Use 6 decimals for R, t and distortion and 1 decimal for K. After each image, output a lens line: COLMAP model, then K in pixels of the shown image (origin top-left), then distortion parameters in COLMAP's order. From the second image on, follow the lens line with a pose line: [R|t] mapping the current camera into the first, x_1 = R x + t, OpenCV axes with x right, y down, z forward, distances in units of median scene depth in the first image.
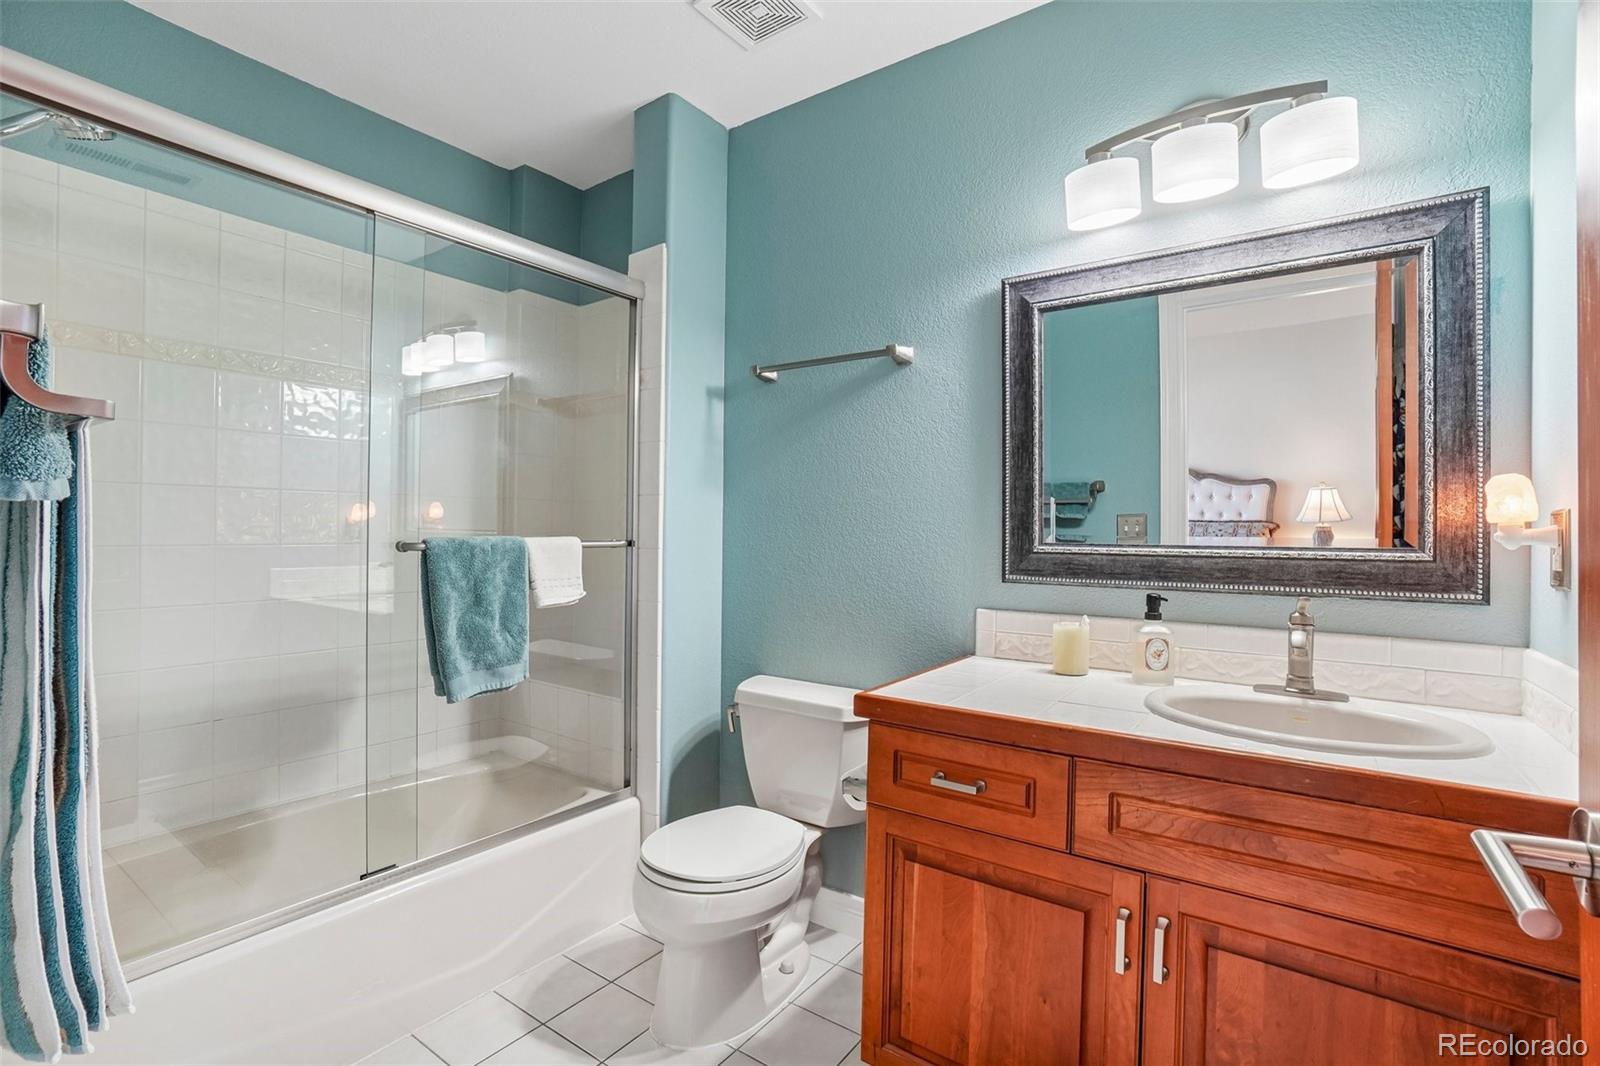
lens RADIAL K [[719.0, 0, 798.8], [0, 719.0, 524.9], [0, 0, 1]] dist [-0.041199, 0.001291]
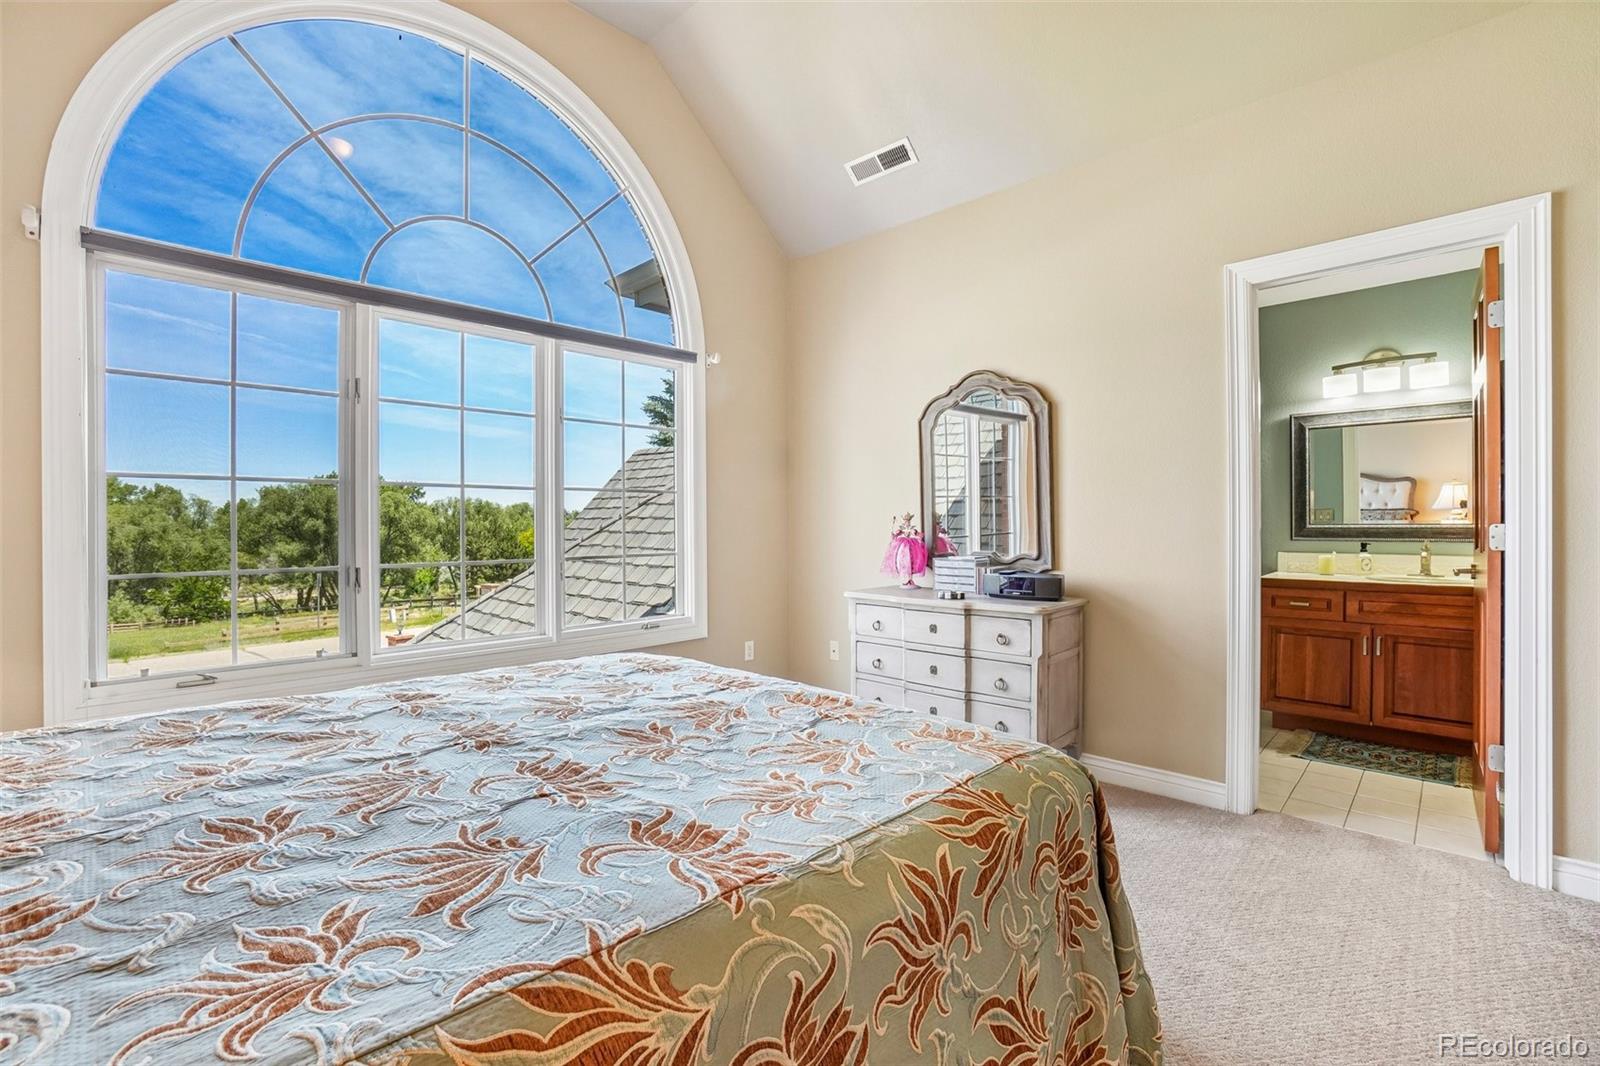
lens RADIAL K [[719.0, 0, 755.2], [0, 719.0, 529.4], [0, 0, 1]] dist [-0.041199, 0.001291]
pose [[0.985782, -0.016226, -0.167246, -1.384892], [0.018653, 0.999742, 0.012947, -0.027107], [0.166992, -0.015883, 0.985830, -2.056663]]
